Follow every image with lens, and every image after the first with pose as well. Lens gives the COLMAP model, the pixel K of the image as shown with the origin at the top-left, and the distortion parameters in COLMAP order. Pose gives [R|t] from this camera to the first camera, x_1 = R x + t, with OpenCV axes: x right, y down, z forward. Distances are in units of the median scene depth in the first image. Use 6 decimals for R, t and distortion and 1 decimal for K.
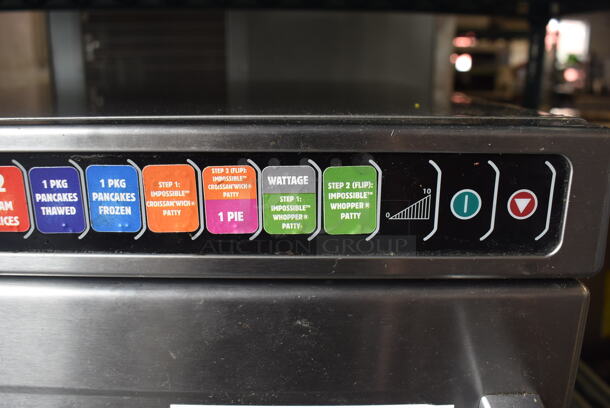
lens RADIAL K [[532.2, 0, 303.3], [0, 532.2, 200.4], [0, 0, 1]] dist [-0.111061, 0.025761]
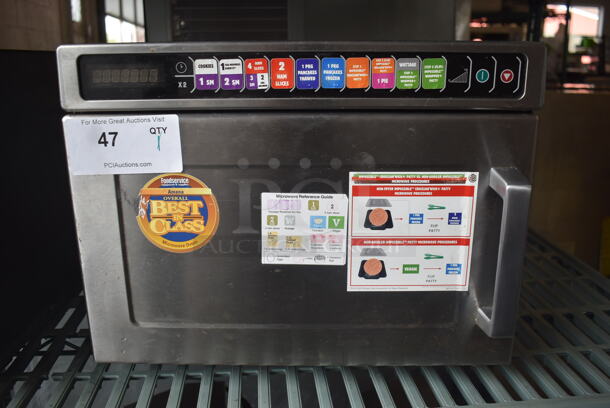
lens RADIAL K [[532.2, 0, 306.5], [0, 532.2, 199.8], [0, 0, 1]] dist [-0.111061, 0.025761]
pose [[0.999792, -0.003982, -0.020014, -0.428236], [0.004430, 0.999739, 0.022408, 0.501534], [0.019920, -0.022492, 0.999549, -1.346890]]
